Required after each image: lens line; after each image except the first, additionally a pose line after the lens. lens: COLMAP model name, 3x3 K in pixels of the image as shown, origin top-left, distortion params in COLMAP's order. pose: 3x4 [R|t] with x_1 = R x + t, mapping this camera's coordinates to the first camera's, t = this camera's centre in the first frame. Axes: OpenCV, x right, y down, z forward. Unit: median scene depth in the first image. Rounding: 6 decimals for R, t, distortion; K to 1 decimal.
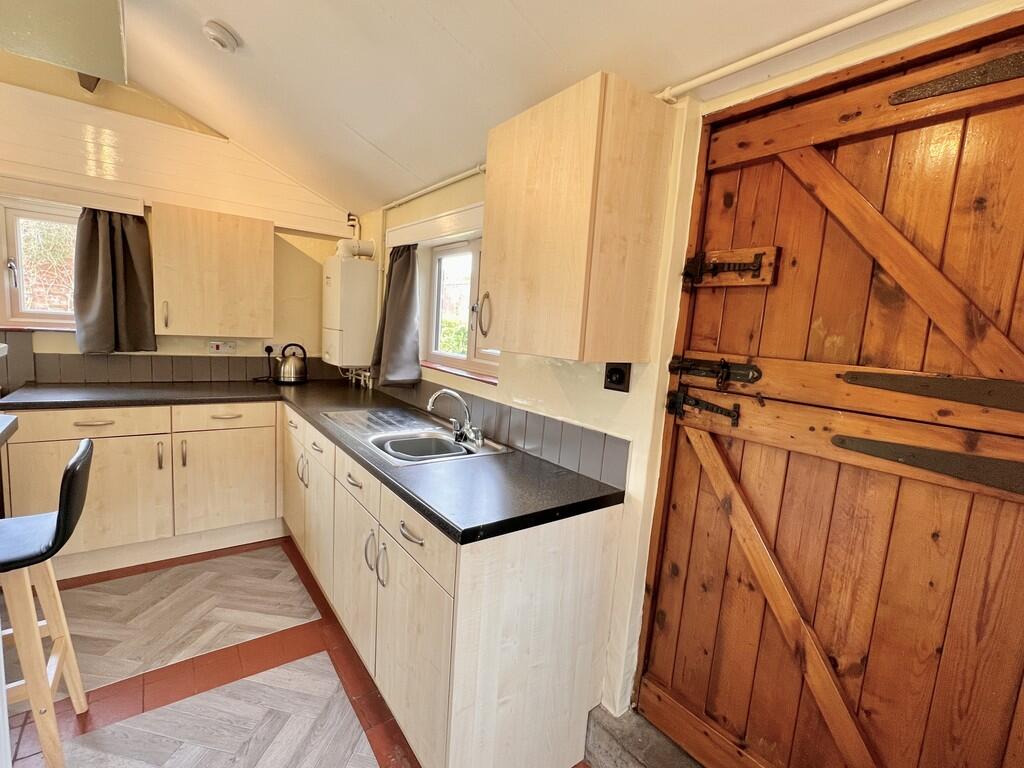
lens RADIAL K [[463.8, 0, 512.0], [0, 463.8, 384.0], [0, 0, 1]] dist [-0.002998, -0.000580]
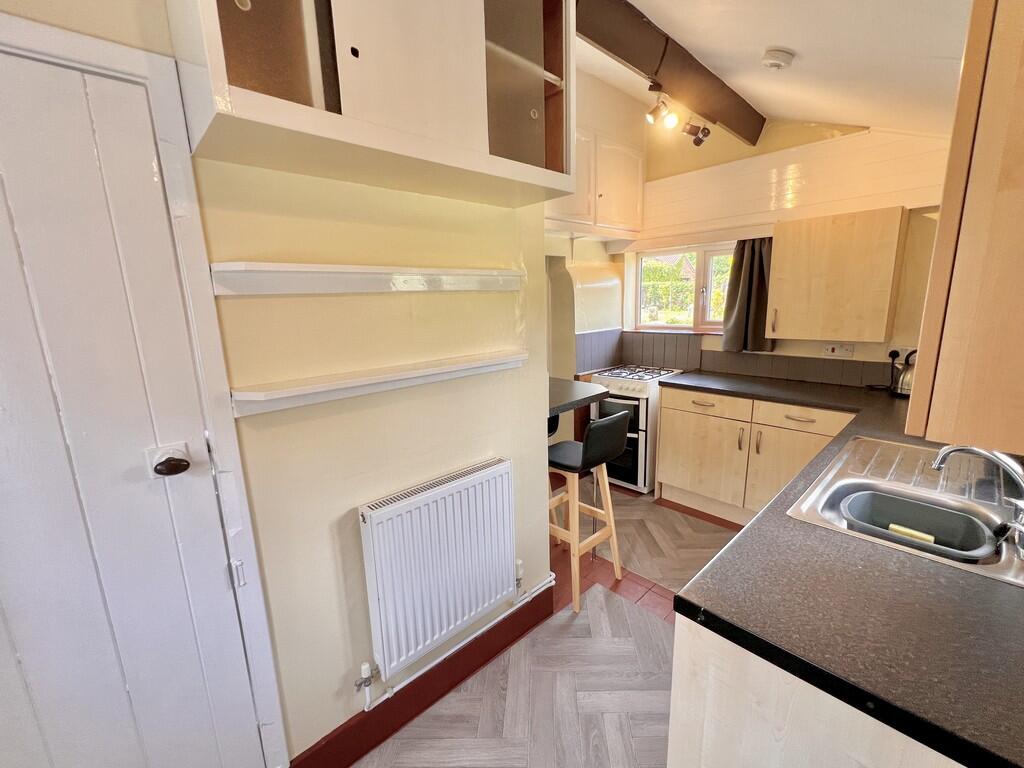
lens RADIAL K [[430.1, 0, 512.0], [0, 430.1, 384.0], [0, 0, 1]] dist [-0.000365, -0.000322]
pose [[0.096383, 0.121568, -0.987892, 0.309129], [-0.094370, 0.989158, 0.112517, -0.064216], [0.990860, 0.082383, 0.106811, 0.307522]]
